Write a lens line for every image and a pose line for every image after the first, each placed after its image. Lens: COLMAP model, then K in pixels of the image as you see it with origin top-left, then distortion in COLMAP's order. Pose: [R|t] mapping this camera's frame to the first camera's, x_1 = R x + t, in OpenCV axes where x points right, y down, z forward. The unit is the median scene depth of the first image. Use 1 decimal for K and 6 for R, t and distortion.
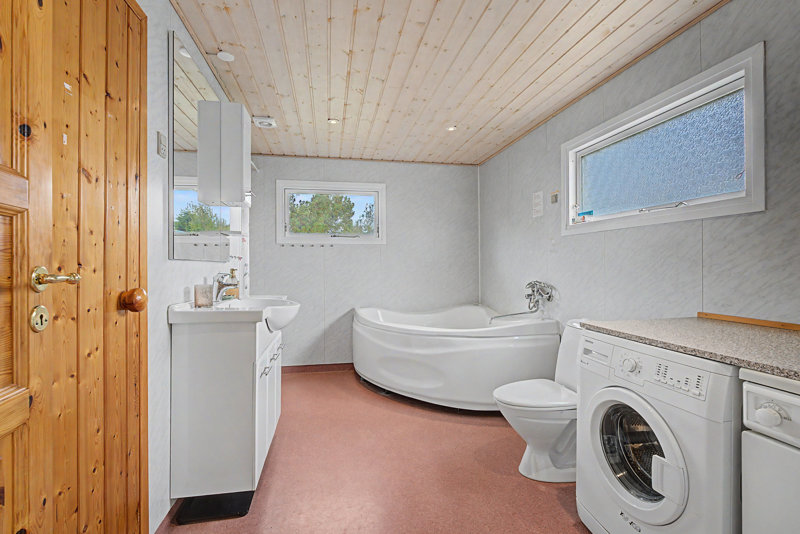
lens RADIAL K [[373.1, 0, 400.8], [0, 373.1, 265.9], [0, 0, 1]] dist [0.002219, 0.000114]
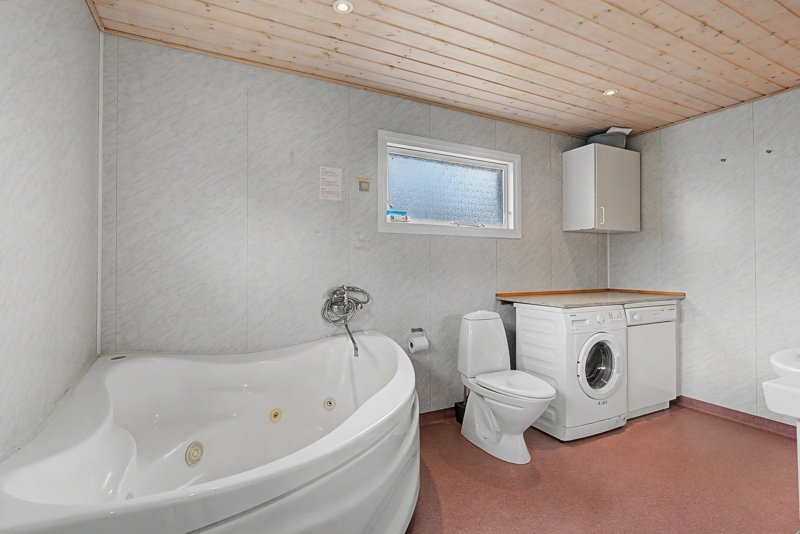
lens RADIAL K [[385.9, 0, 404.8], [0, 385.9, 263.4], [0, 0, 1]] dist [-0.003403, -0.000090]
pose [[-0.280248, 0.015668, 0.959800, -0.466396], [0.001740, 0.999873, -0.015814, 0.009183], [-0.959926, -0.002761, -0.280240, 1.202712]]
